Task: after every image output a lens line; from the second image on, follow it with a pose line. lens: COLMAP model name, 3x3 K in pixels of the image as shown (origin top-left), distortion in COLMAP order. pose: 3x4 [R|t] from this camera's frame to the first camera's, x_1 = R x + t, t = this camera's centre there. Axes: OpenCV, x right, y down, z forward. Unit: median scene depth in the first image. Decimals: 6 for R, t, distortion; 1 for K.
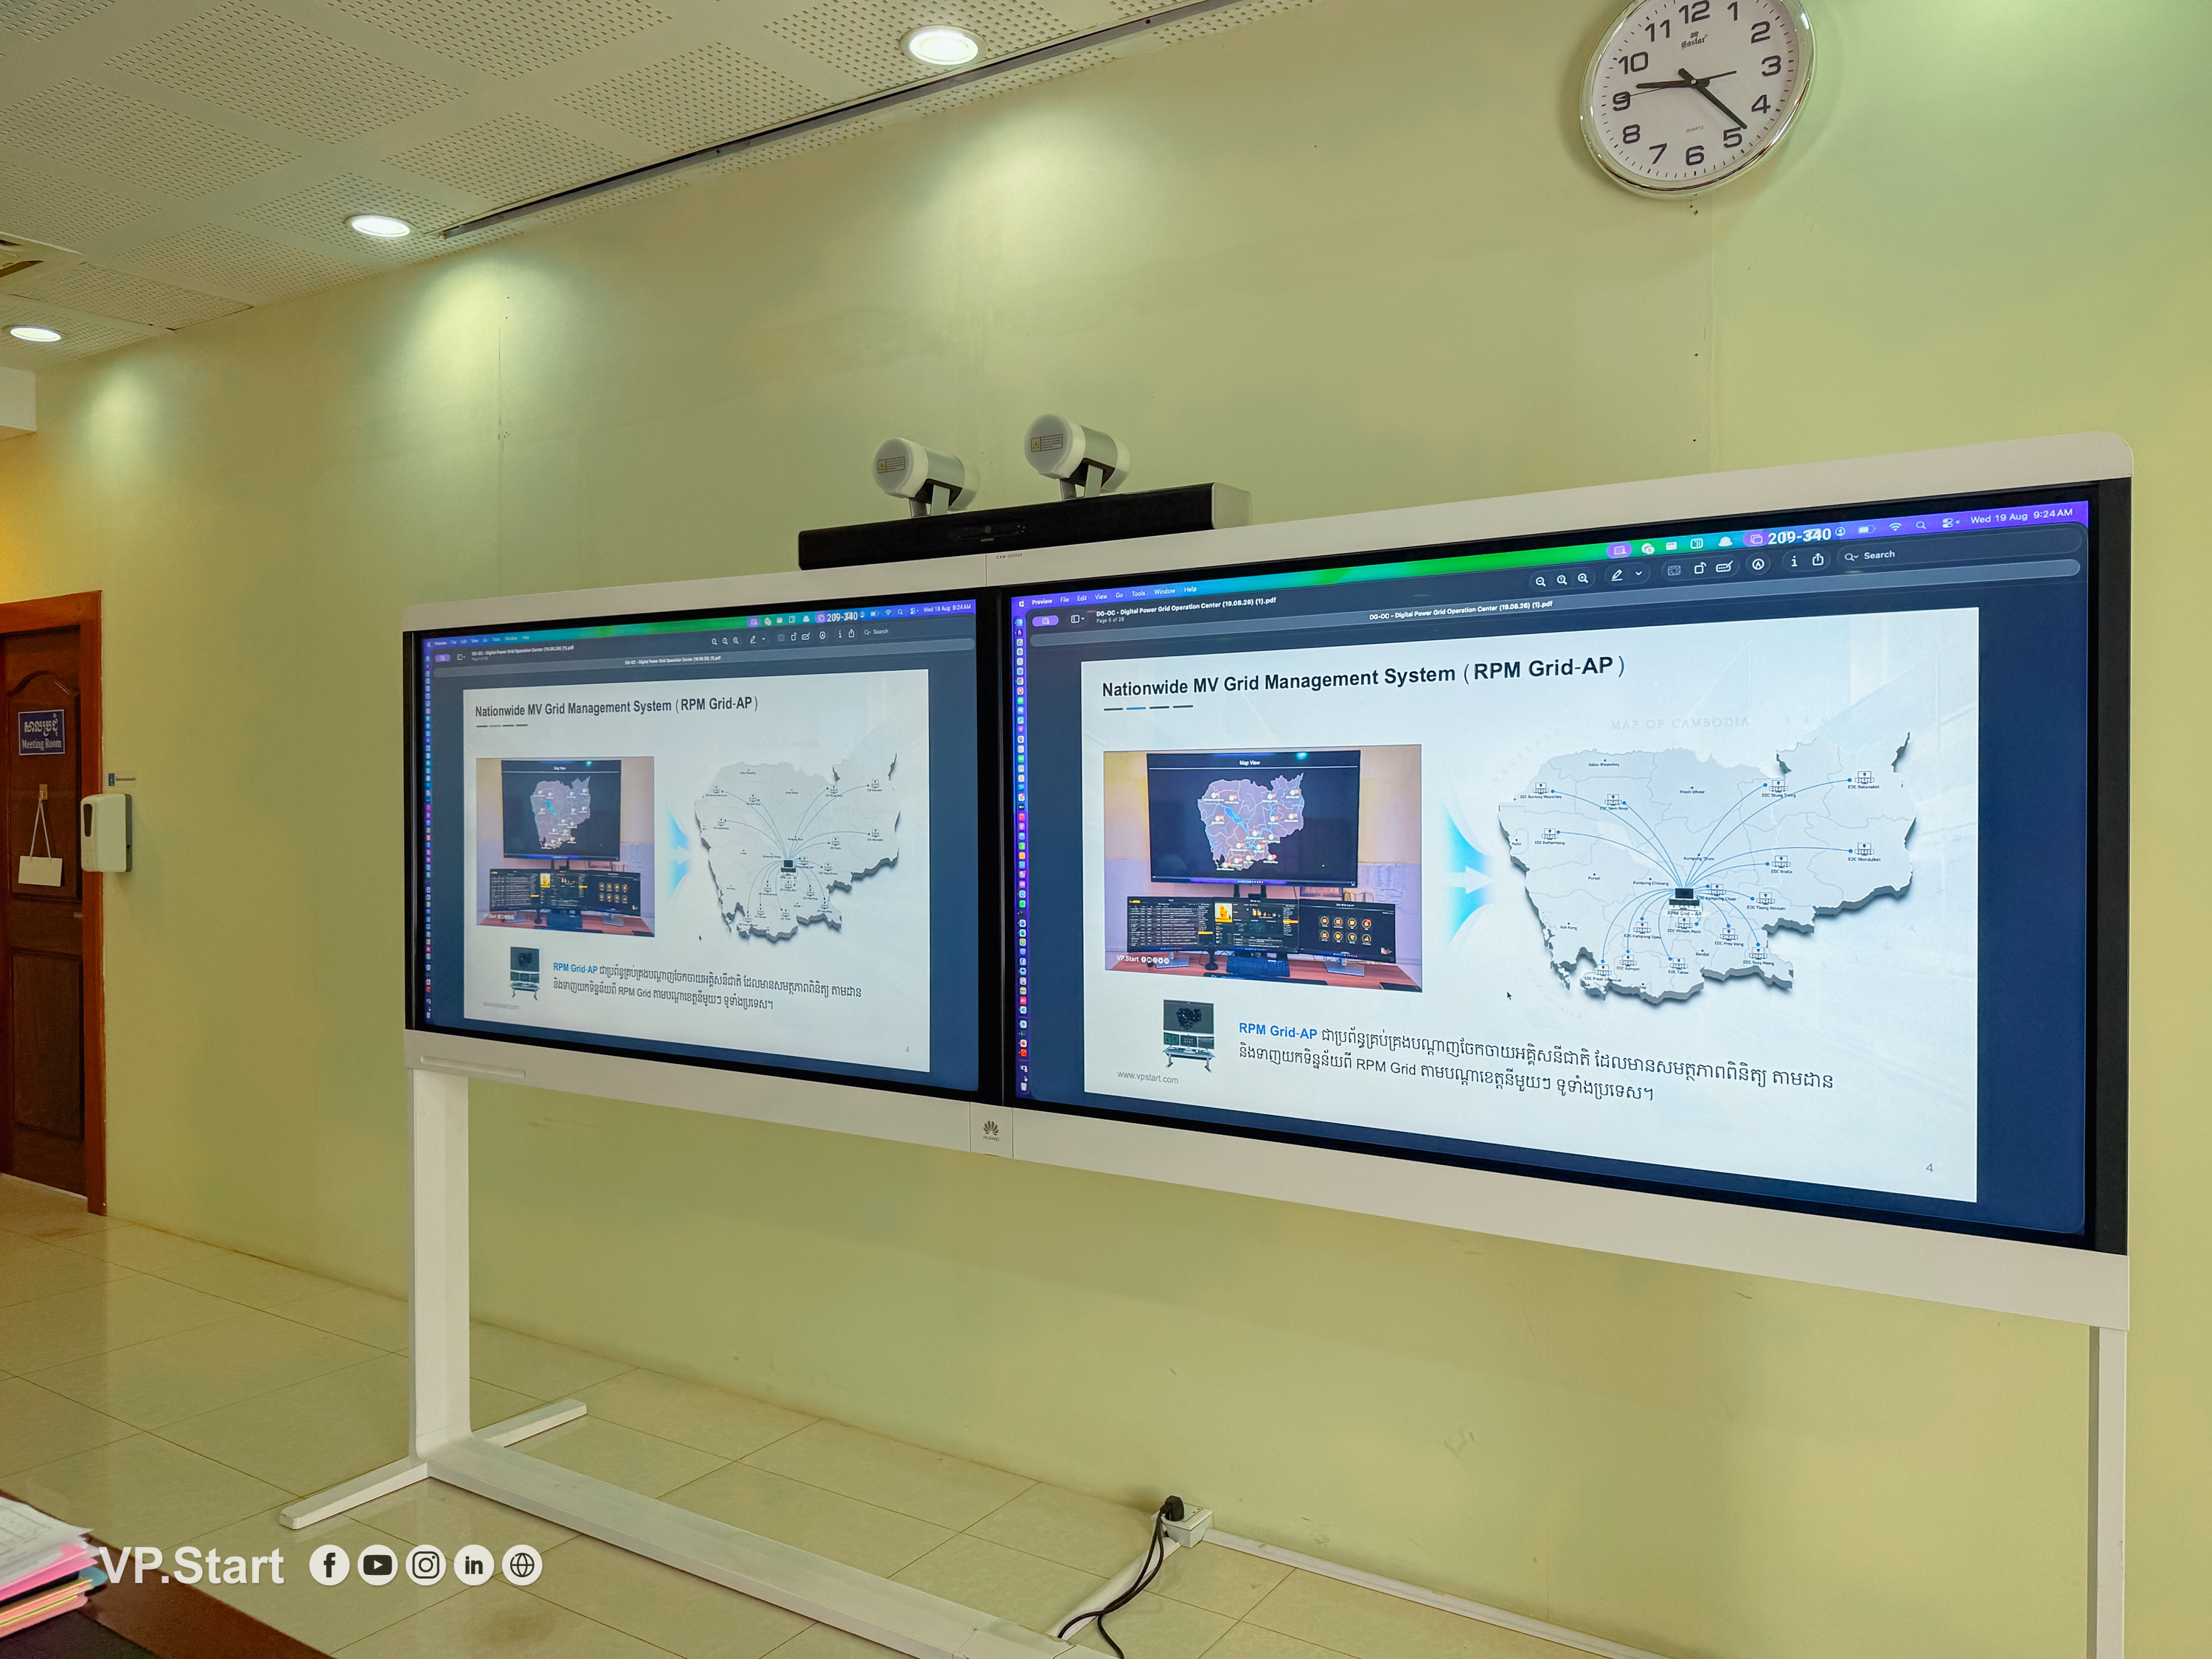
lens RADIAL K [[1538.5, 0, 1106.0], [0, 1538.5, 829.5], [0, 0, 1]] dist [0.161703, -0.223013]
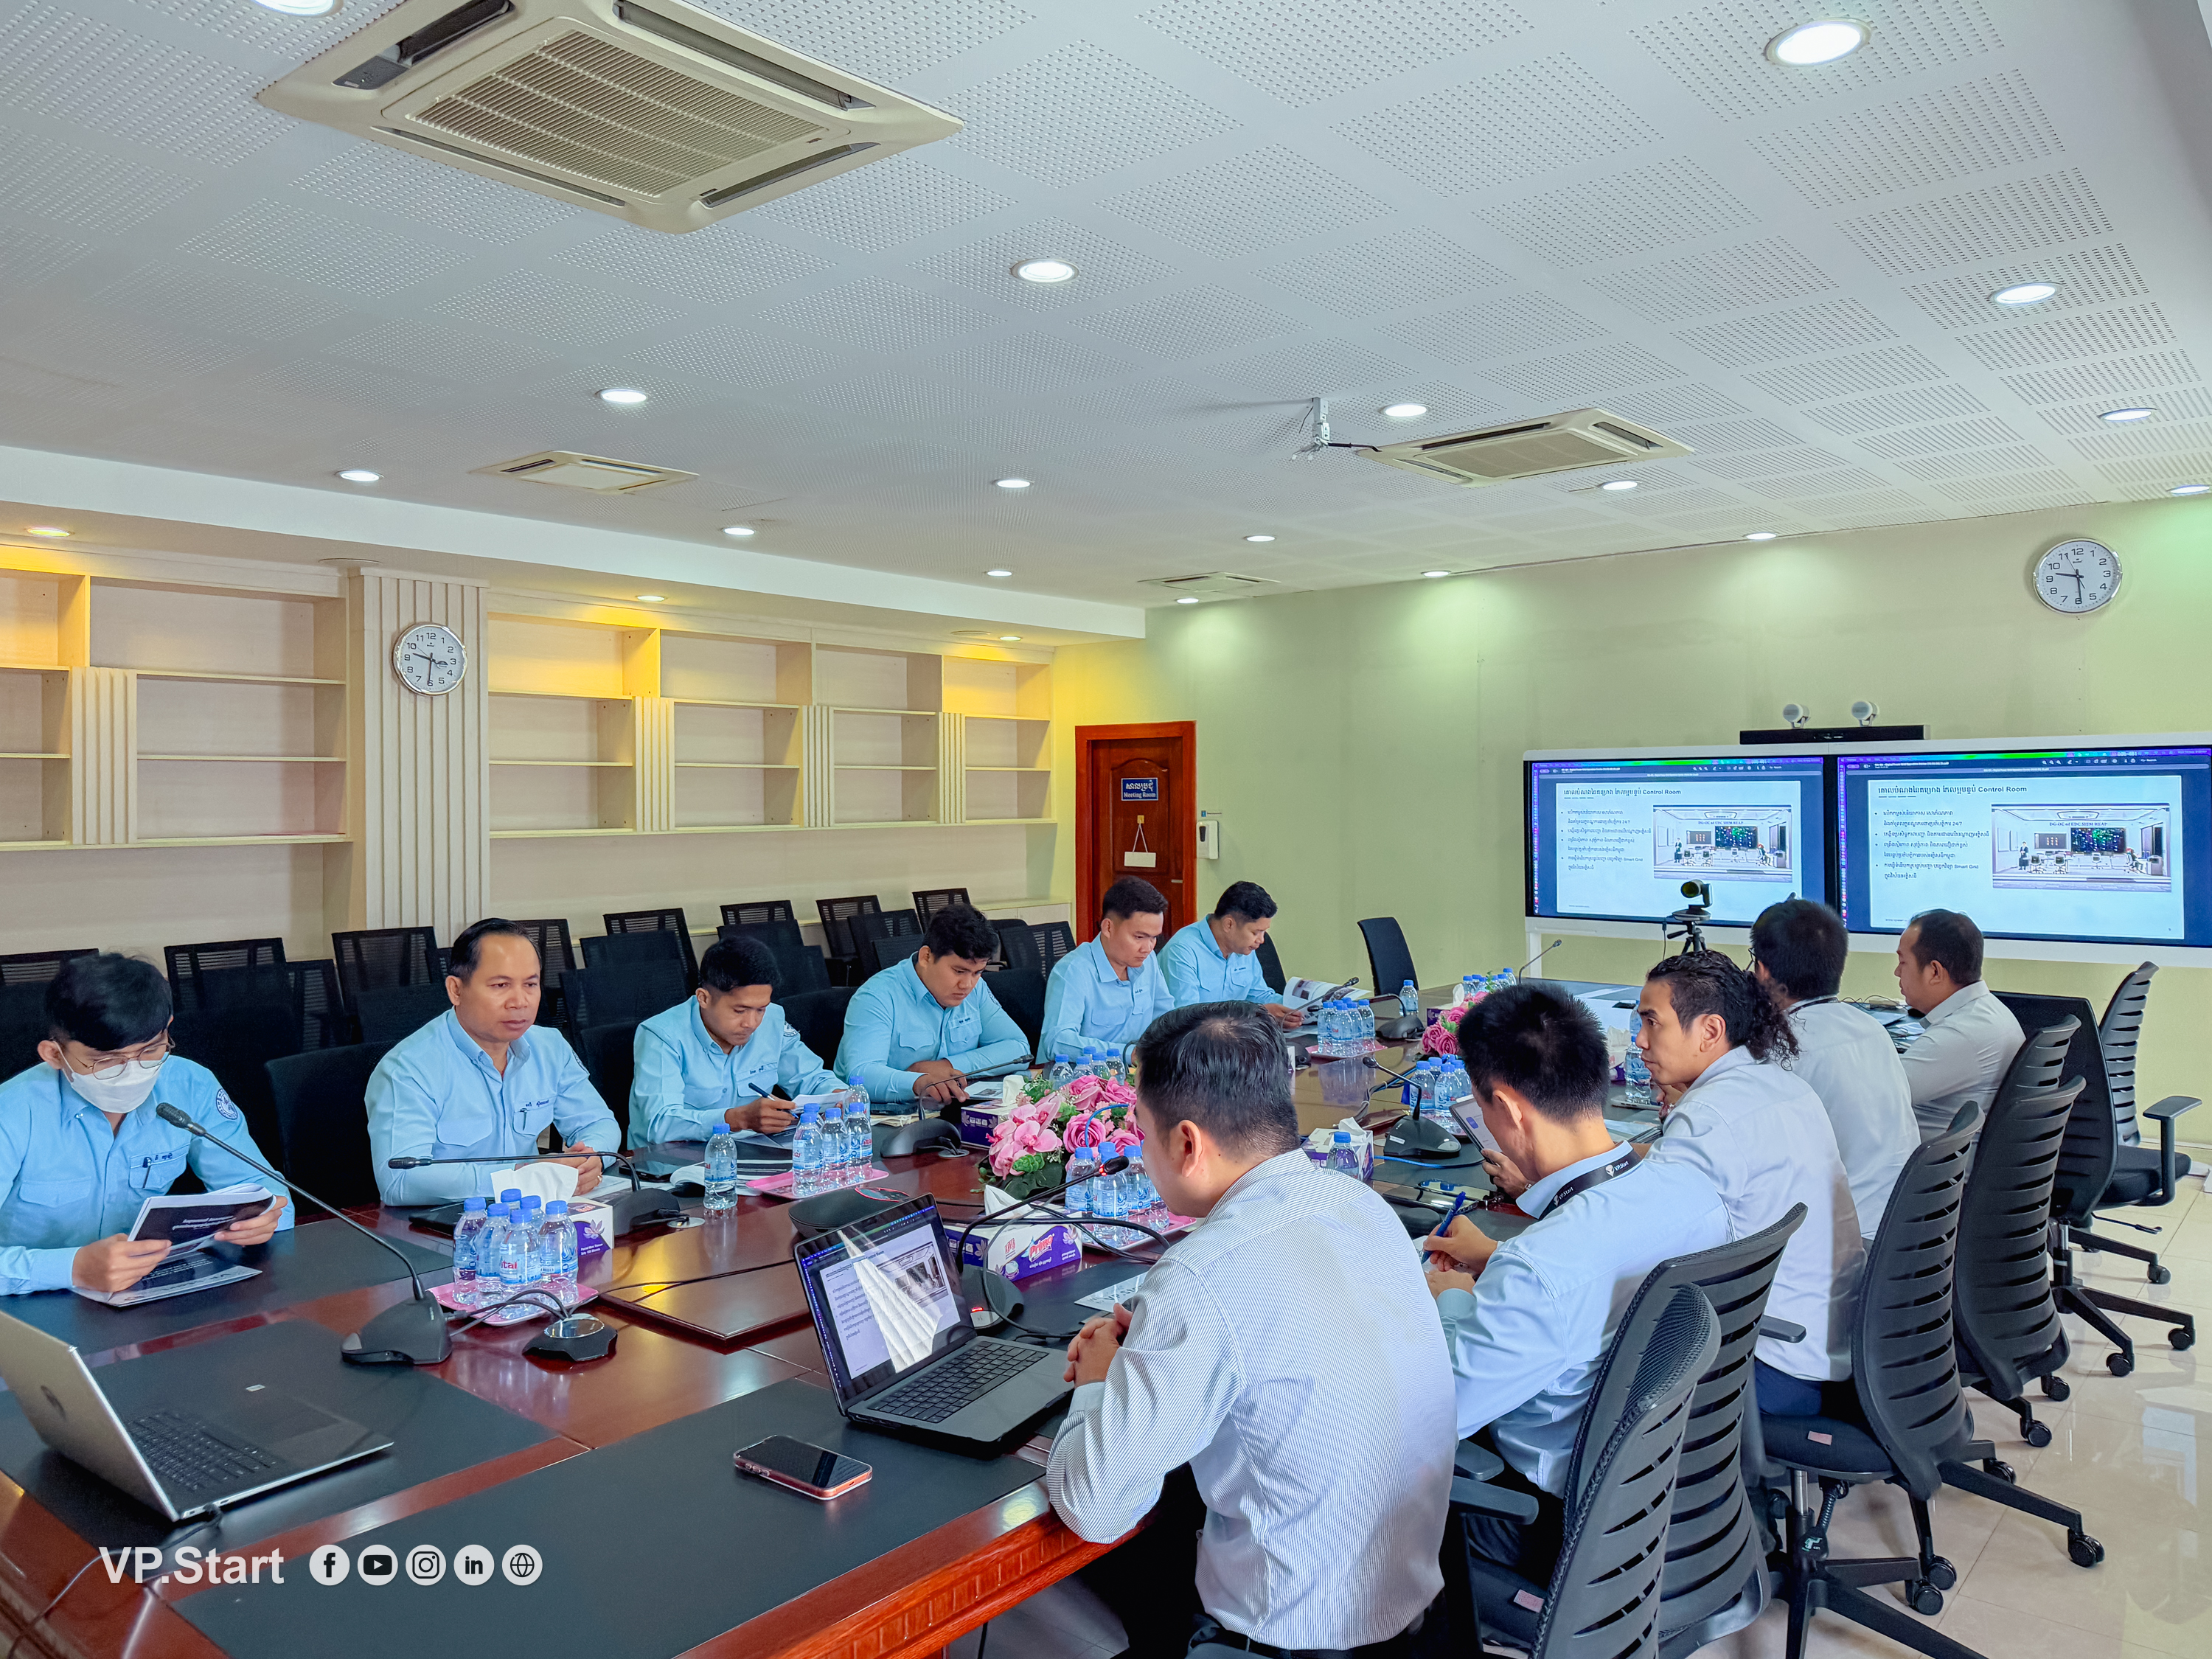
lens RADIAL K [[1612.7, 0, 1099.7], [0, 1612.7, 796.6], [0, 0, 1]] dist [0.002784, -0.000748]
pose [[0.991569, -0.011572, -0.129064, -1.015078], [0.008455, 0.999660, -0.024678, -0.012550], [0.129306, 0.023379, 0.991329, -2.124998]]
